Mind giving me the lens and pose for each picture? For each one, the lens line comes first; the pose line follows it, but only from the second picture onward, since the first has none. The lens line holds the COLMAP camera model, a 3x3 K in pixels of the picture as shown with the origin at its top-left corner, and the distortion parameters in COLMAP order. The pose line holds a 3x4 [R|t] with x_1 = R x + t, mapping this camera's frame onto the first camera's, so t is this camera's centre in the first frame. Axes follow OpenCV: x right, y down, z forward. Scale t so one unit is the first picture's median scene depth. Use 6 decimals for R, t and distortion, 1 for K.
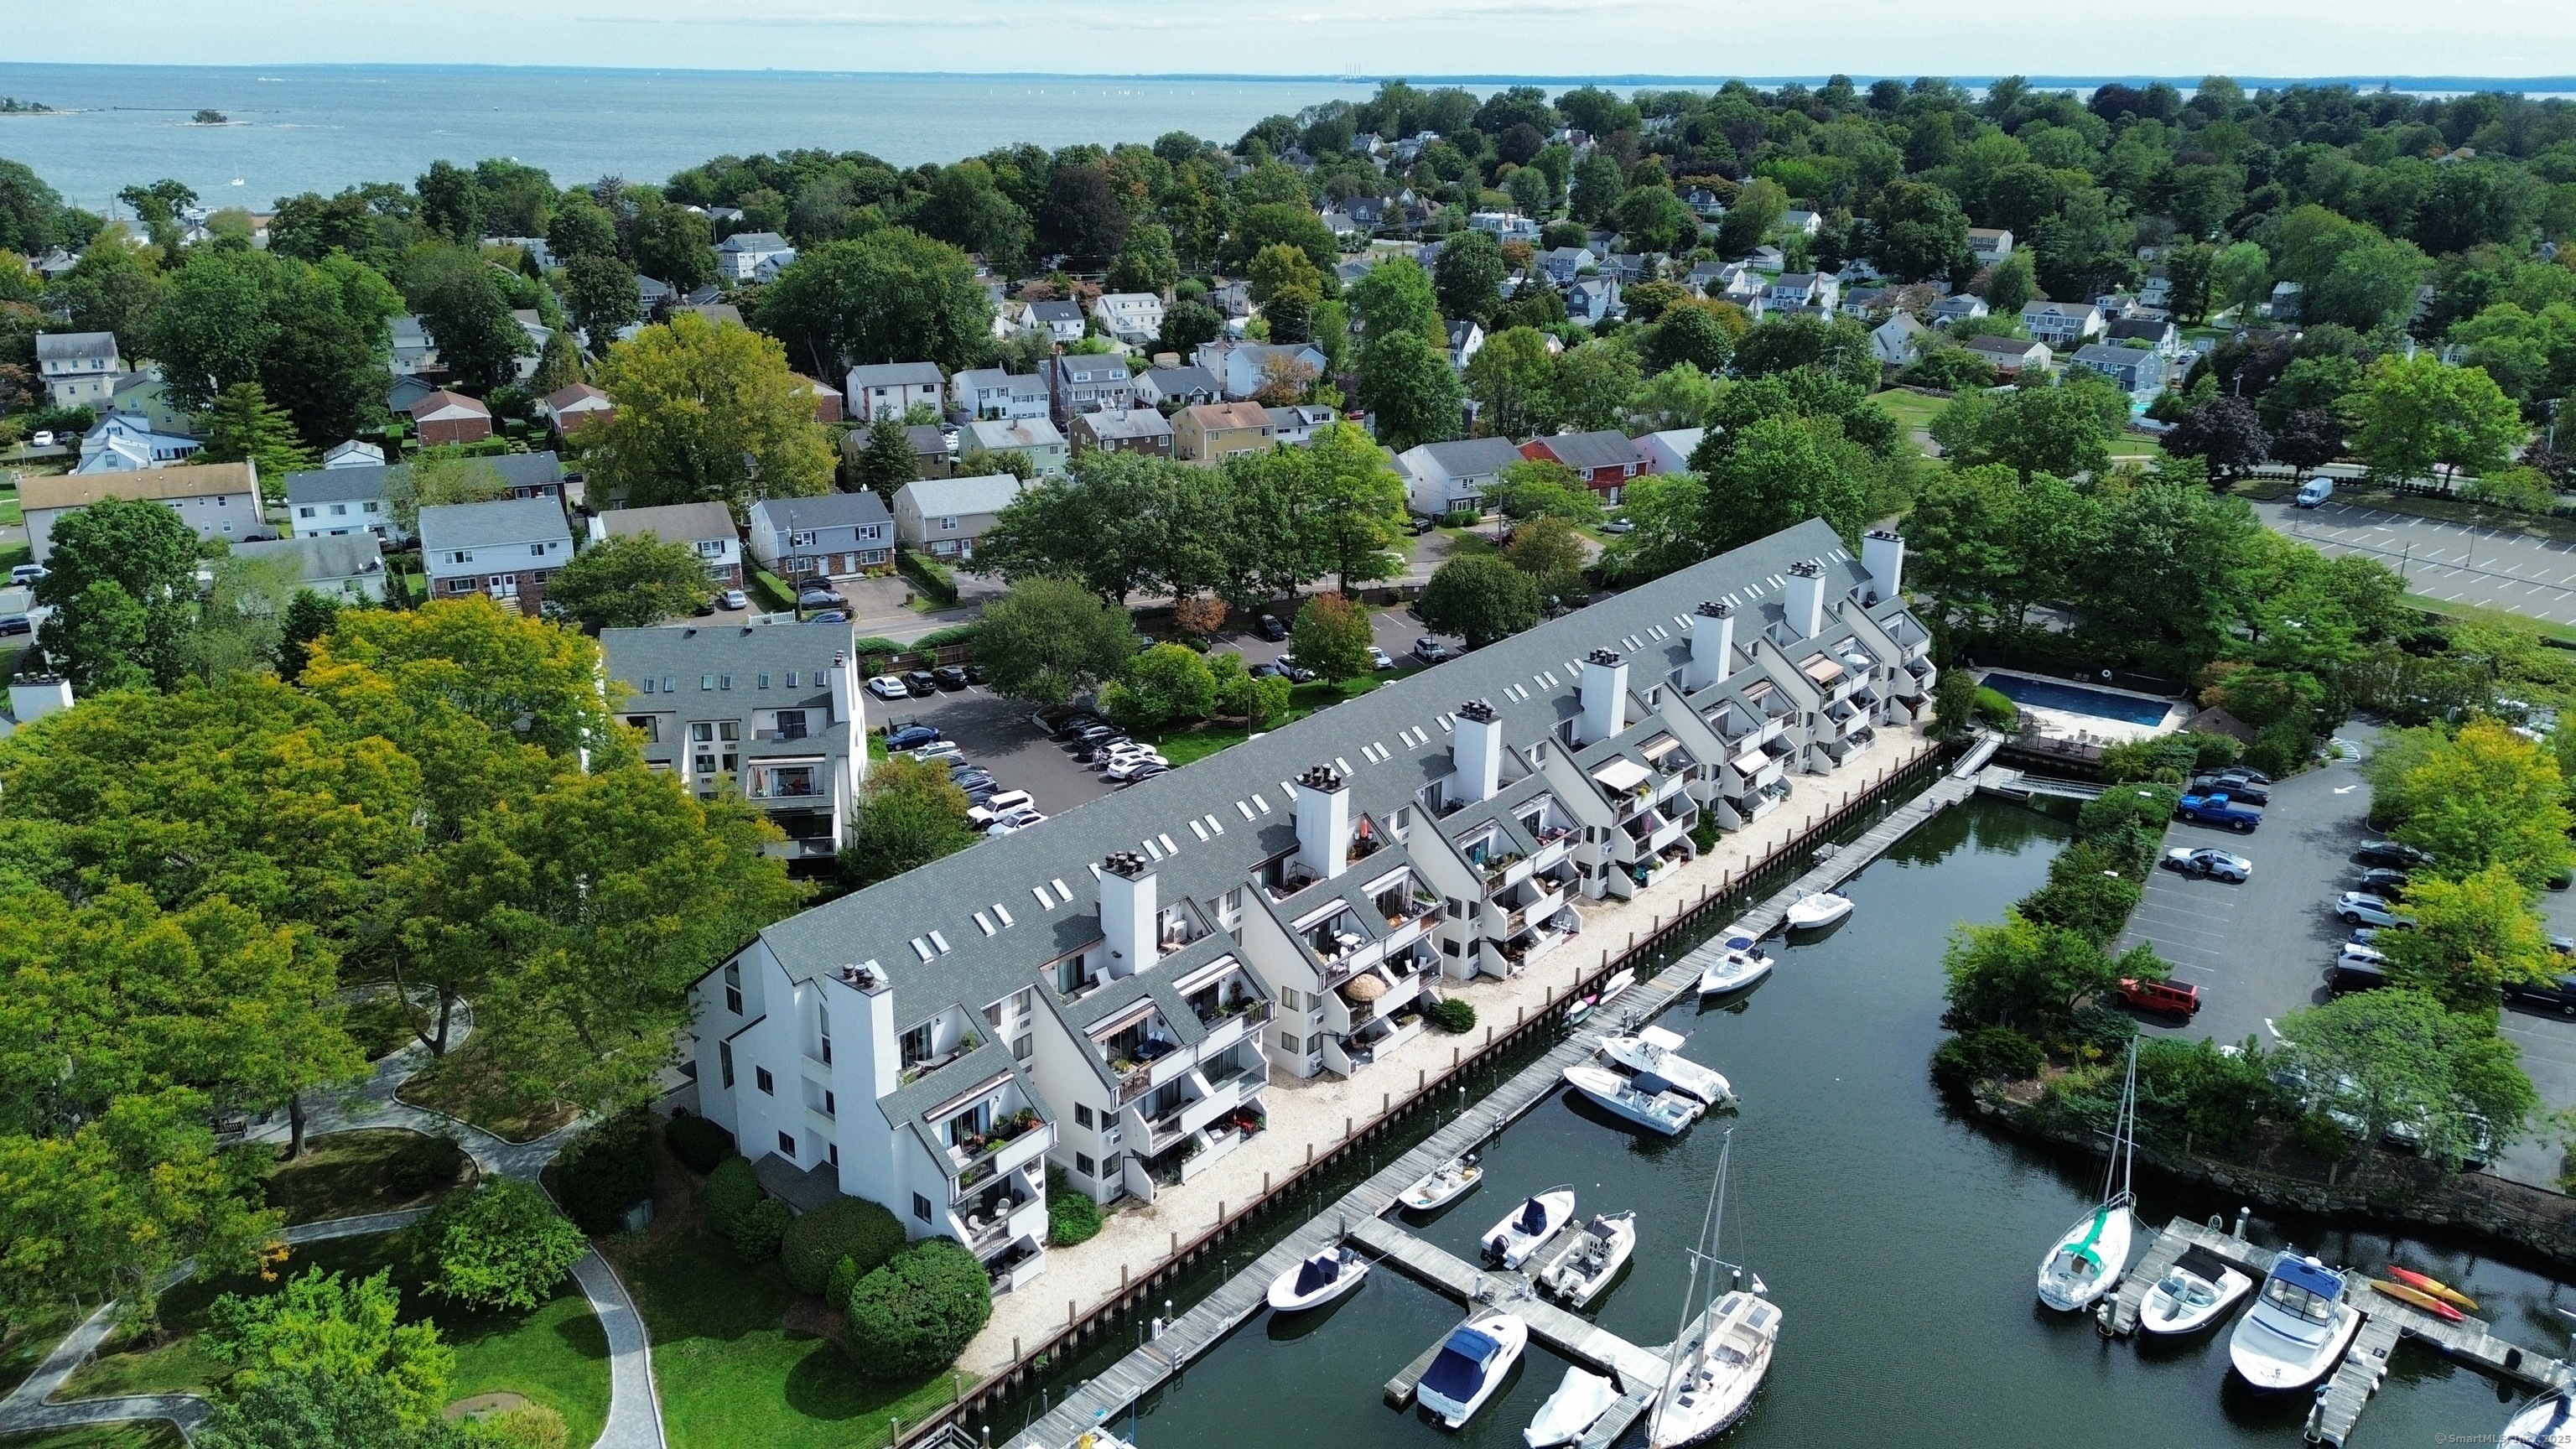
lens RADIAL K [[1832.4, 0, 1295.2], [0, 1832.4, 802.9], [0, 0, 1]] dist [0.075202, -0.071210]
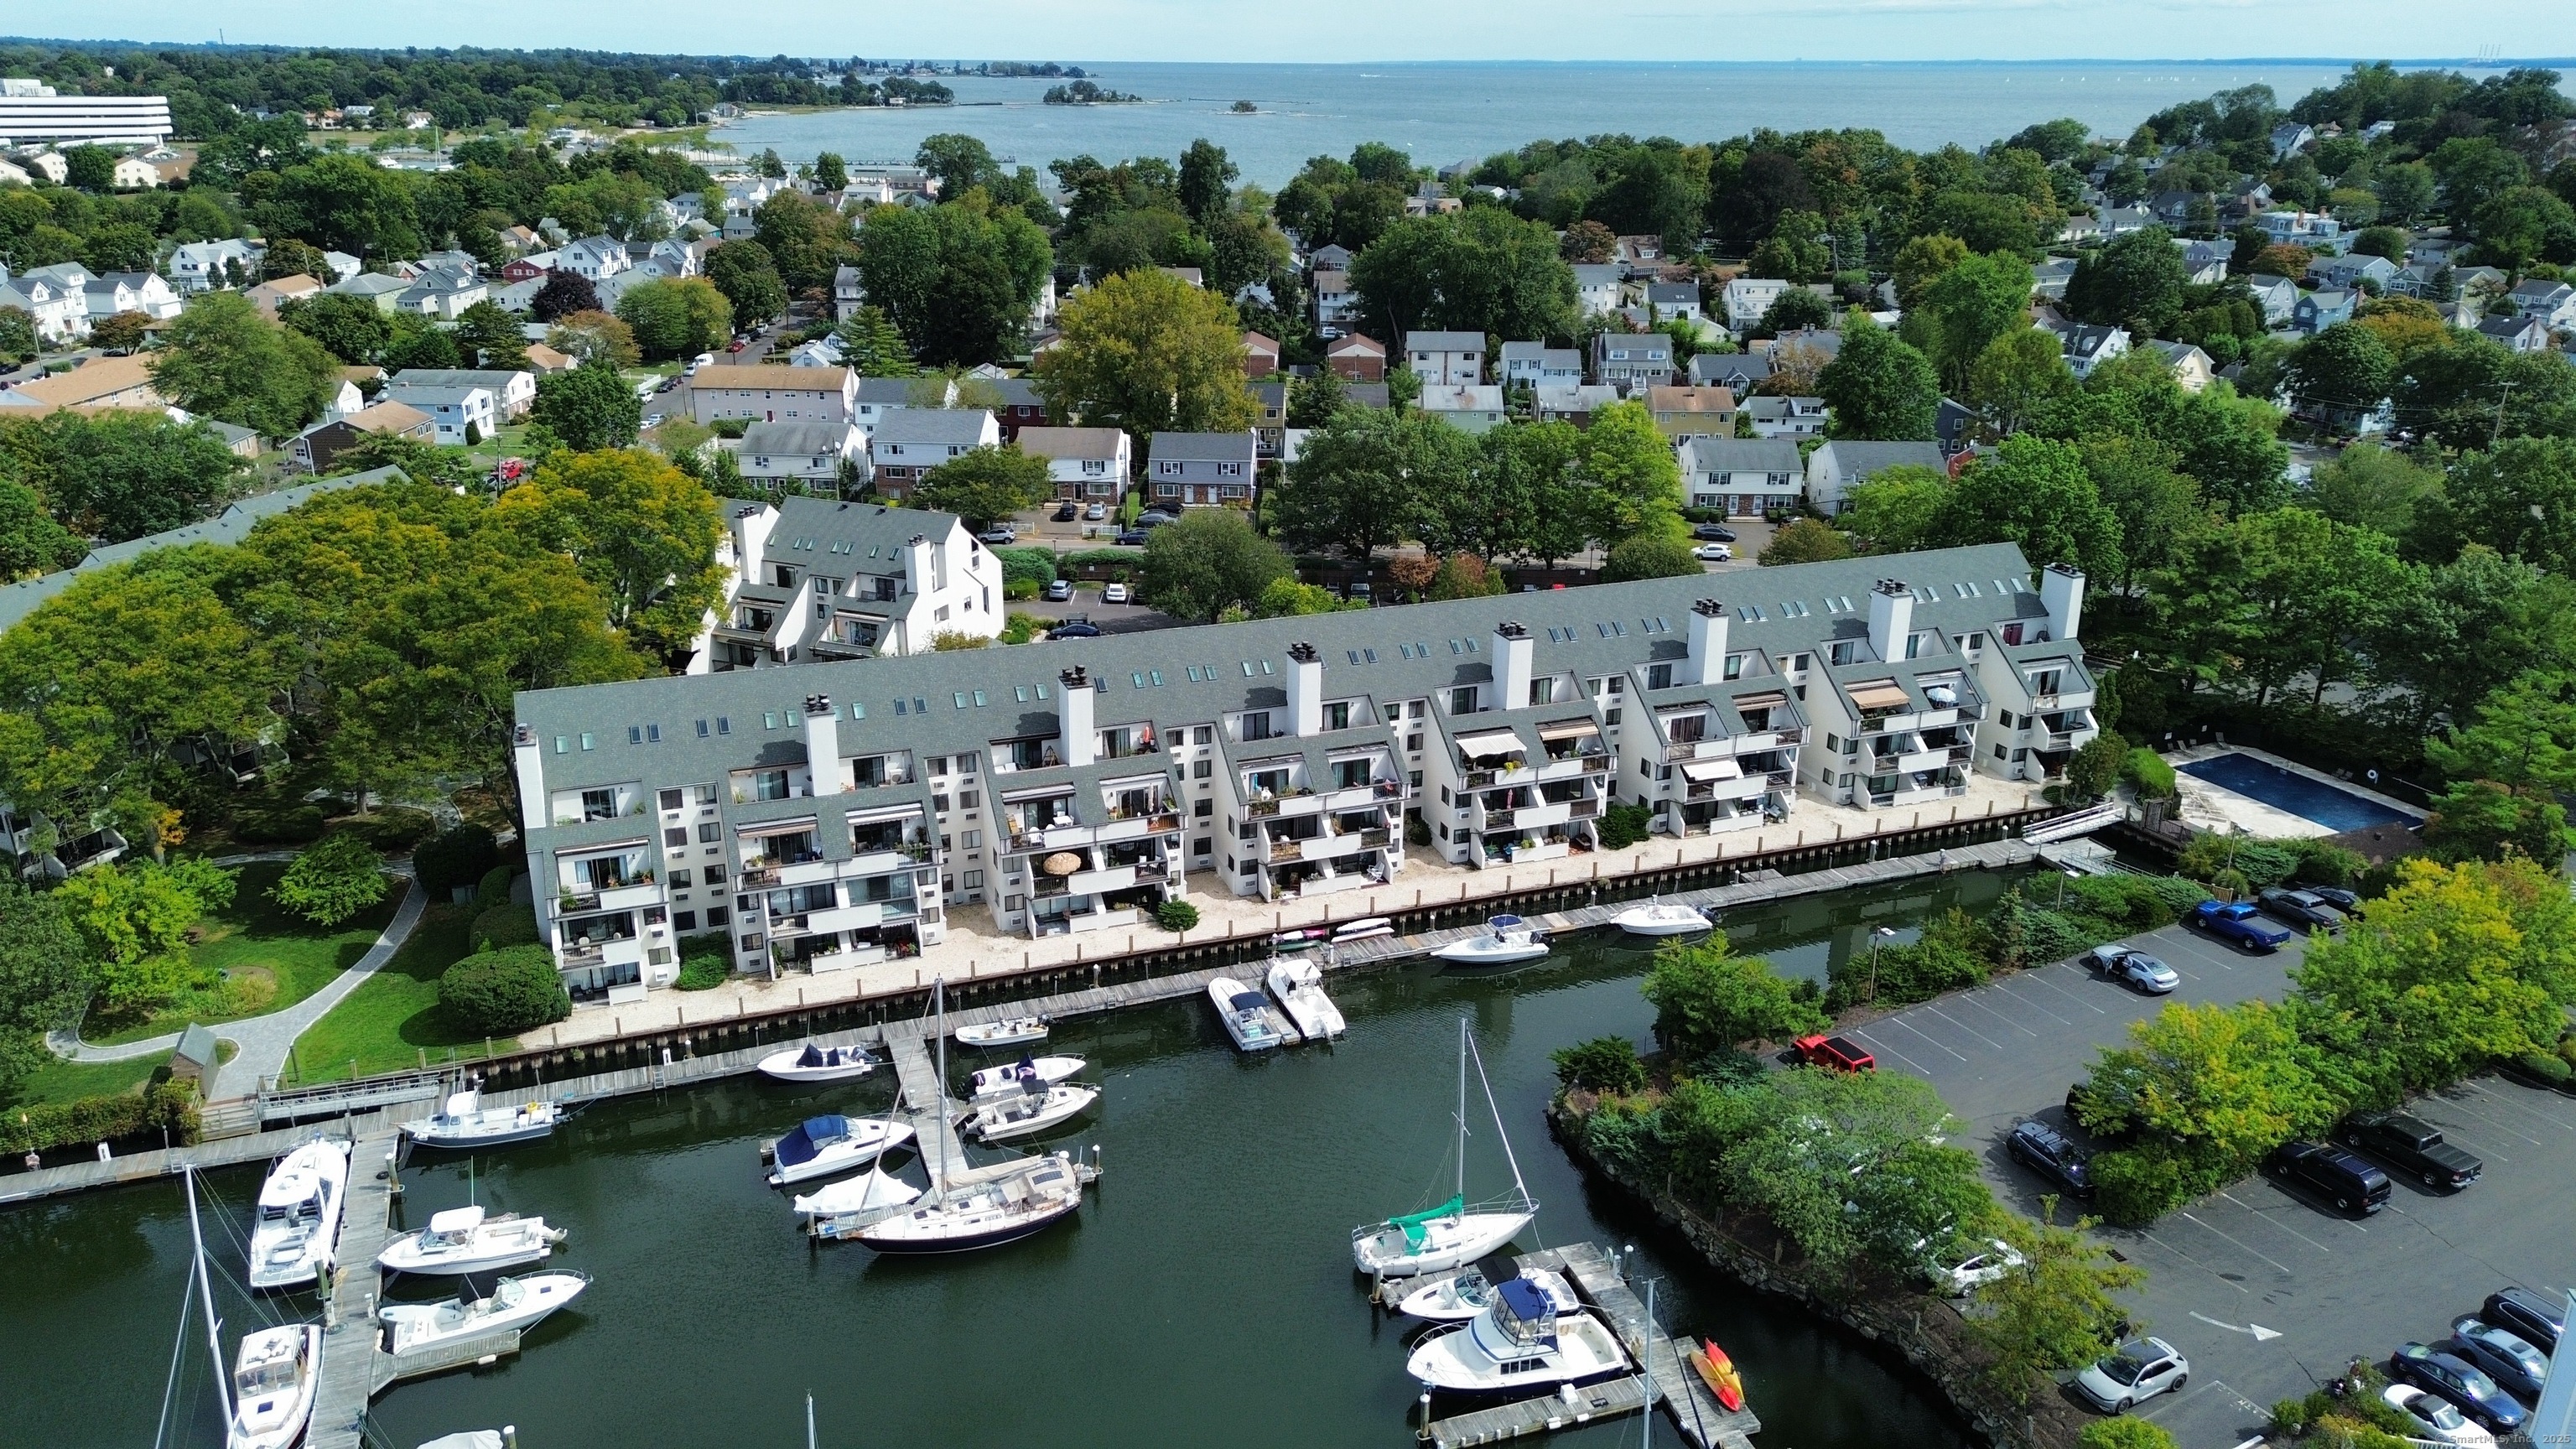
lens RADIAL K [[1905.6, 0, 1288.0], [0, 1905.6, 724.5], [0, 0, 1]] dist [0.094833, -0.135580]
pose [[0.860028, 0.162707, -0.483609, 0.565190], [-0.184112, 0.982900, 0.003273, -0.008366], [0.475872, 0.086223, 0.875278, 0.037405]]
